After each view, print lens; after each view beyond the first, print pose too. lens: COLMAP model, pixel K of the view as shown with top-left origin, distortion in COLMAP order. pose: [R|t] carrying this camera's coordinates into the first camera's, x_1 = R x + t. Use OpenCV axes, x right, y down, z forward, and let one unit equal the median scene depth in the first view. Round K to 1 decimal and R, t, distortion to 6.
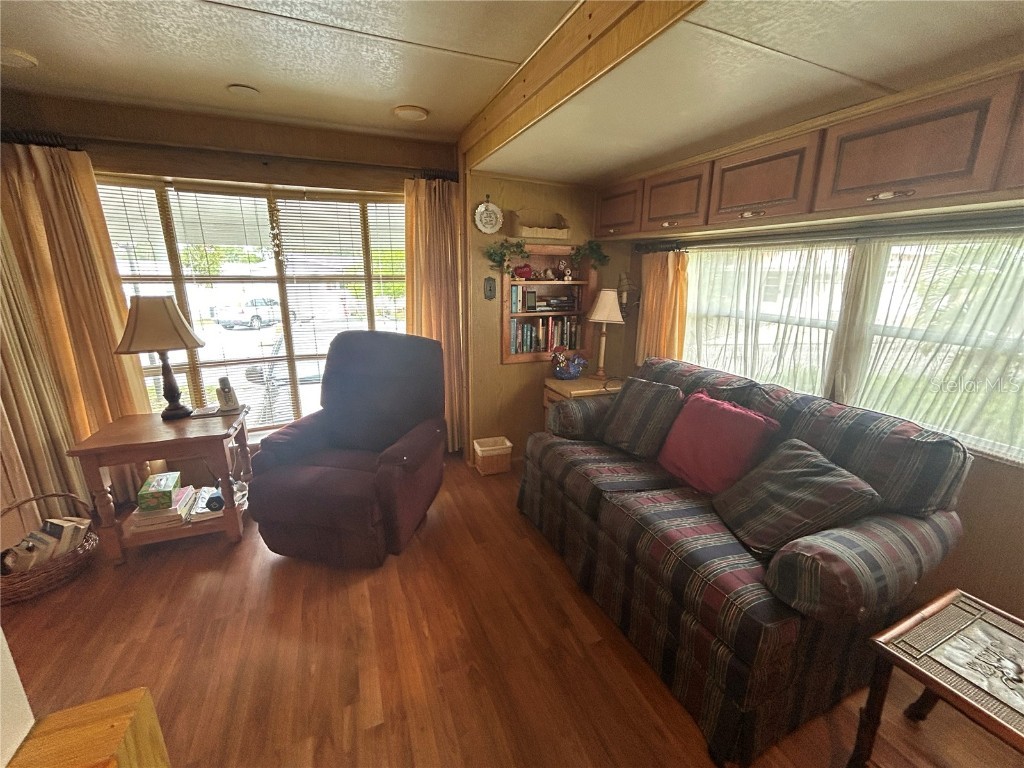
lens RADIAL K [[415.7, 0, 510.0], [0, 415.7, 380.6], [0, 0, 1]] dist [-0.000339, 0.000104]
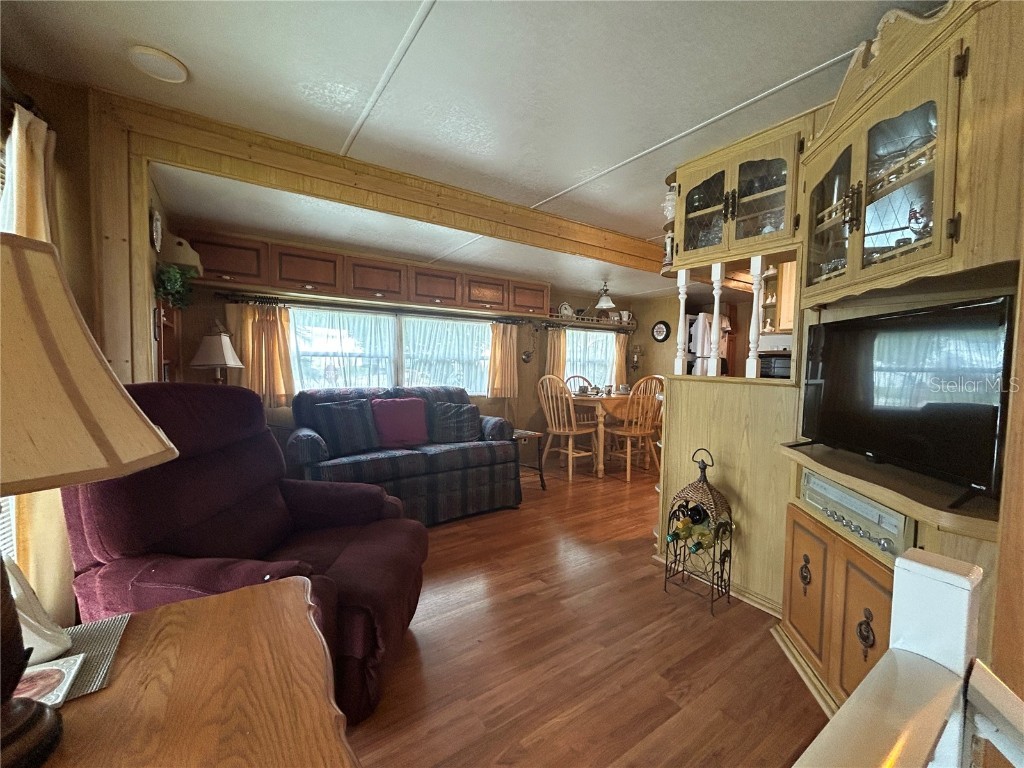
lens RADIAL K [[415.7, 0, 510.0], [0, 415.7, 380.6], [0, 0, 1]] dist [-0.000339, 0.000104]
pose [[-0.204226, -0.067958, 0.976562, -0.911520], [0.223060, 0.968114, 0.114018, -0.081682], [-0.953171, 0.241117, -0.182556, 0.601305]]
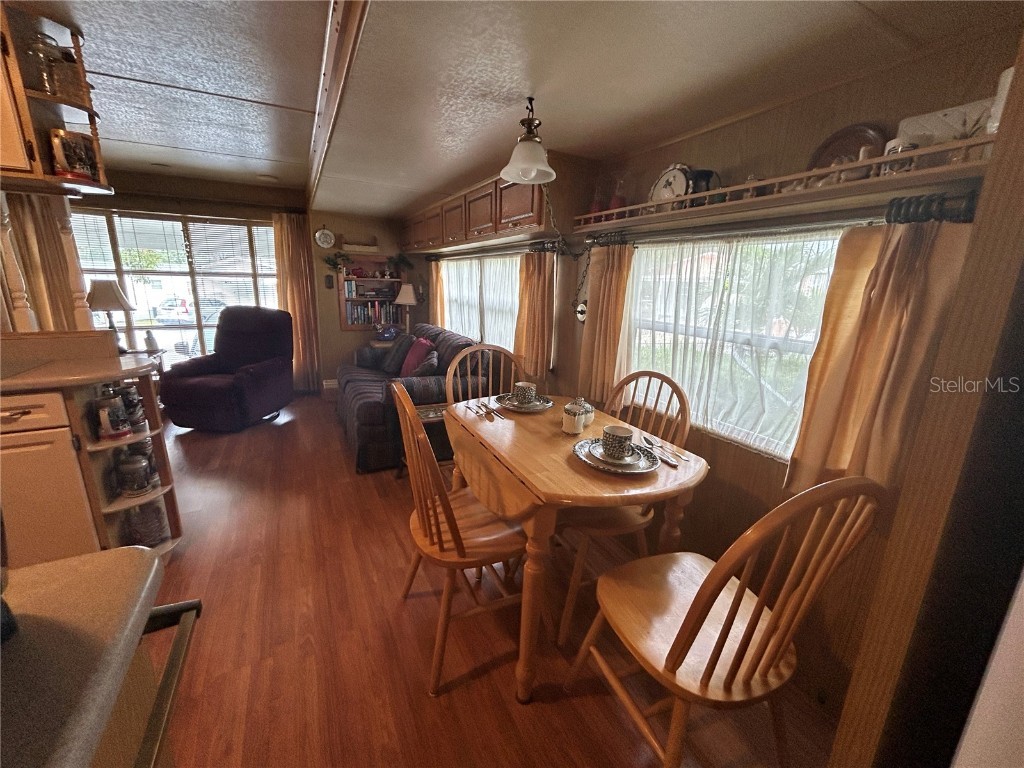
lens RADIAL K [[415.7, 0, 510.0], [0, 415.7, 380.6], [0, 0, 1]] dist [-0.000339, 0.000104]
pose [[0.996685, -0.002632, 0.081318, 0.531104], [0.004123, 0.999826, -0.018173, 0.194974], [-0.081256, 0.018448, 0.996523, -0.663082]]
